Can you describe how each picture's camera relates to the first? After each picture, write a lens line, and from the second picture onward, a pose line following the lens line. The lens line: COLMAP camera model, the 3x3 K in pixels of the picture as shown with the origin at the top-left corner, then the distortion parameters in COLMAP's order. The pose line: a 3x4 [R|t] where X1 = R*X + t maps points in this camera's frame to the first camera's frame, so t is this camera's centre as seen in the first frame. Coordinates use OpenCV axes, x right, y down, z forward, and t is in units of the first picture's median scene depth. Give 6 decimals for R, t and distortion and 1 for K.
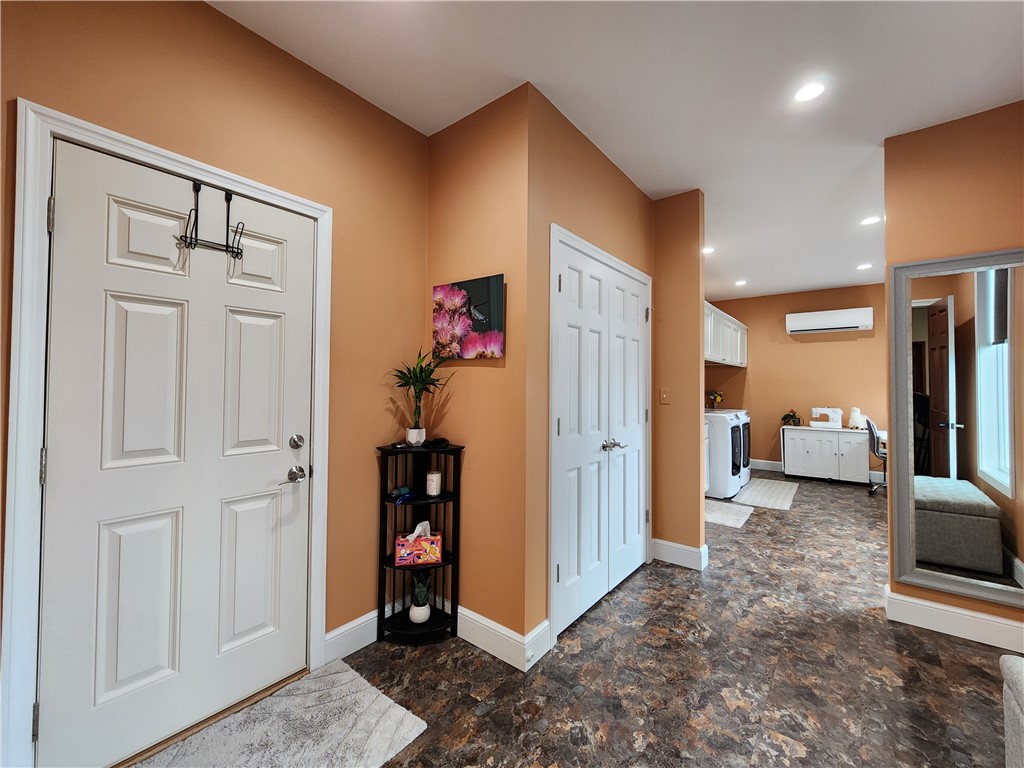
lens RADIAL K [[420.9, 0, 510.2], [0, 420.9, 374.0], [0, 0, 1]] dist [-0.001658, -0.000024]
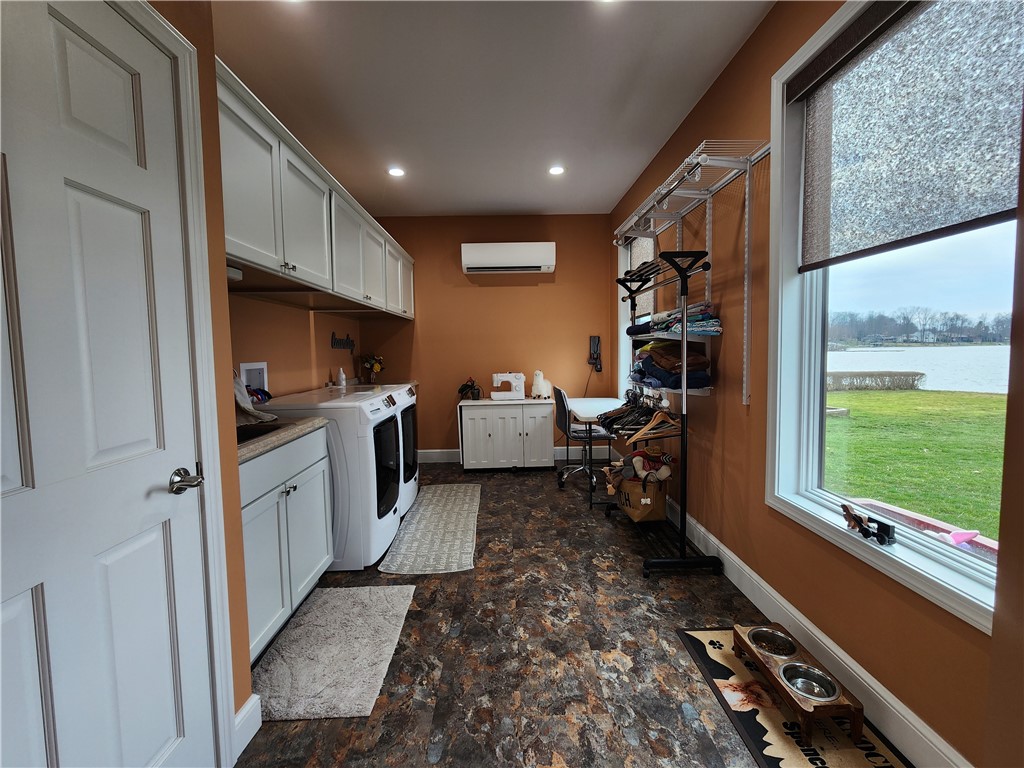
lens RADIAL K [[420.9, 0, 510.2], [0, 420.9, 374.0], [0, 0, 1]] dist [-0.001658, -0.000024]
pose [[0.766246, -0.056863, 0.640026, 0.281513], [0.005163, 0.996589, 0.082362, 0.020408], [-0.642526, -0.059805, 0.763926, 0.437886]]
